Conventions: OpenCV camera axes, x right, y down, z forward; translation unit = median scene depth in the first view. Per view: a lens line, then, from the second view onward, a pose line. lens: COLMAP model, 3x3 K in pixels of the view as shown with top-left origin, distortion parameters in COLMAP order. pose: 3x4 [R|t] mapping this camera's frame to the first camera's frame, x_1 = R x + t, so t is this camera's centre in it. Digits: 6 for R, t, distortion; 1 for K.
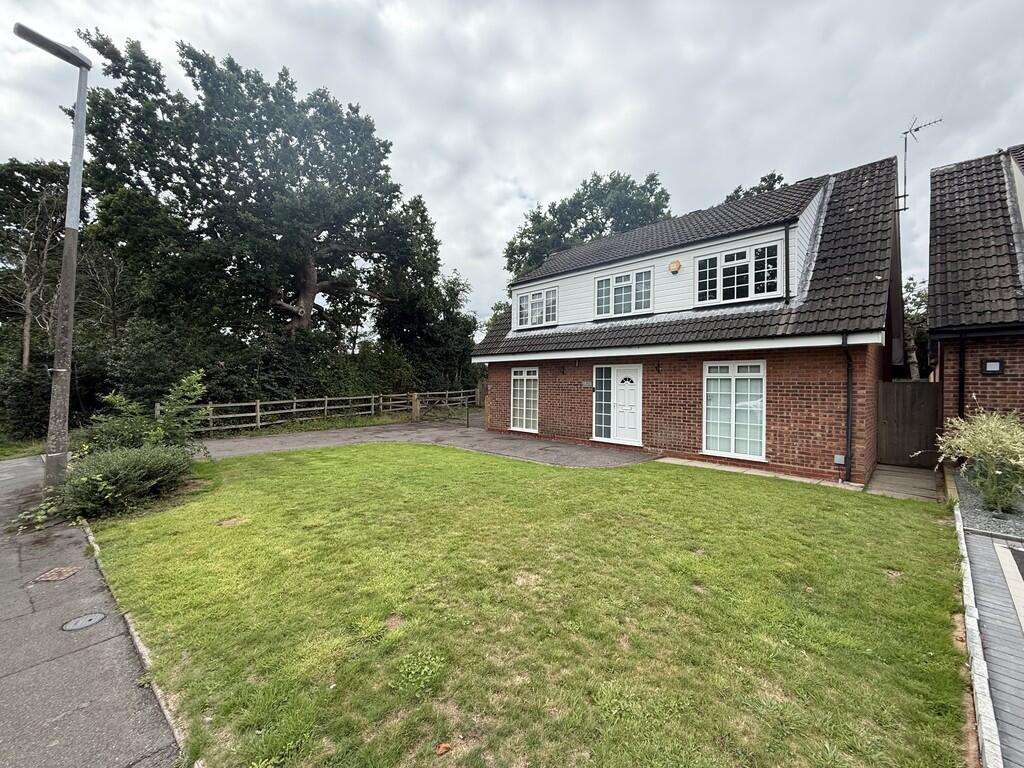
lens RADIAL K [[429.0, 0, 487.7], [0, 429.0, 381.5], [0, 0, 1]] dist [-0.000412, 0.000206]
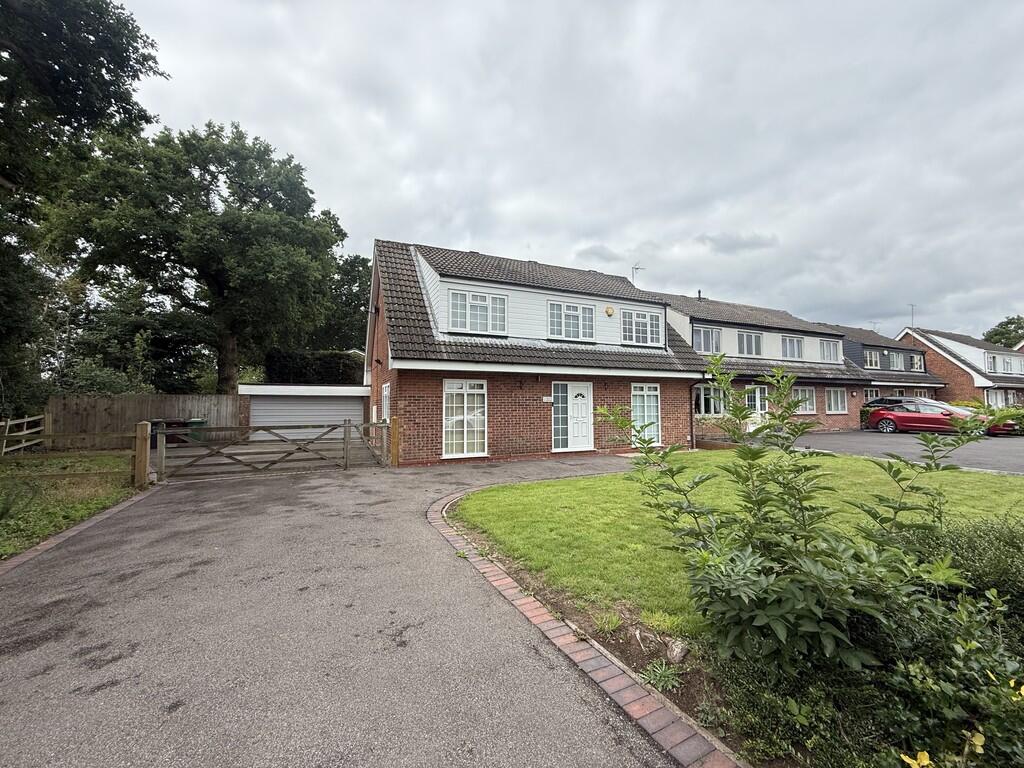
lens RADIAL K [[406.7, 0, 511.5], [0, 406.7, 384.2], [0, 0, 1]] dist [0.001906, -0.000036]
pose [[0.293943, 0.038041, 0.955066, -0.798843], [0.002229, 0.999178, -0.040484, 0.010436], [-0.955820, 0.014028, 0.293616, 0.857798]]
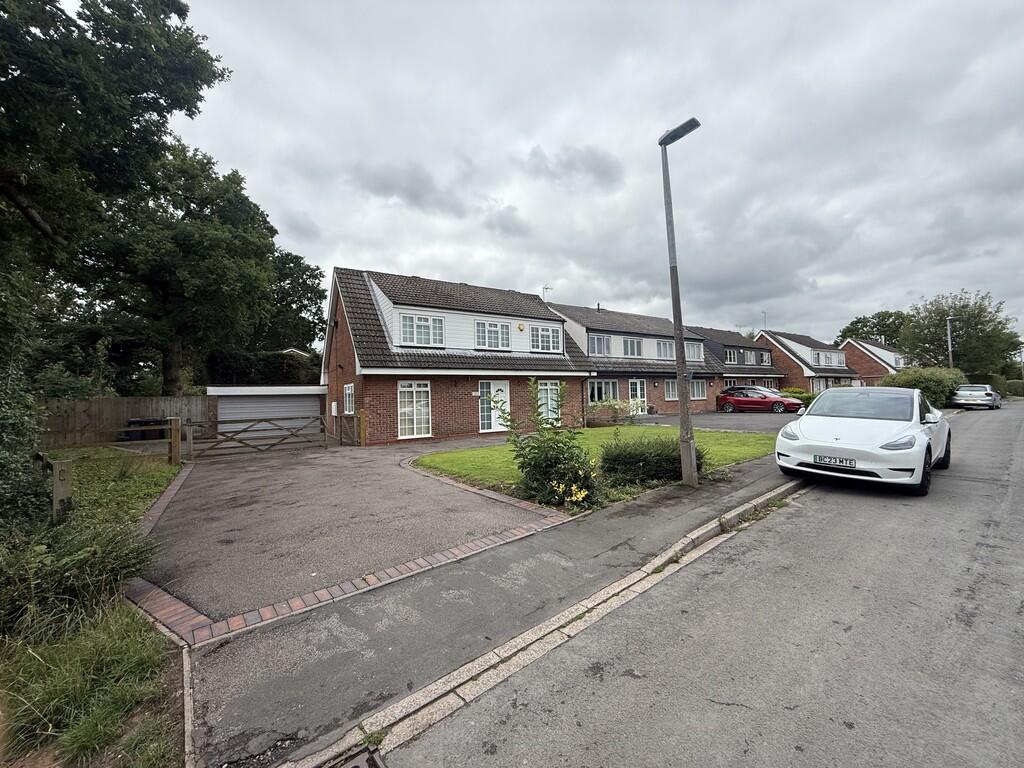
lens RADIAL K [[404.9, 0, 509.2], [0, 404.9, 384.1], [0, 0, 1]] dist [0.003576, -0.002230]
pose [[0.145604, 0.017913, 0.989181, -1.157187], [0.024063, 0.999476, -0.021641, 0.006617], [-0.989050, 0.026954, 0.145096, 0.753657]]
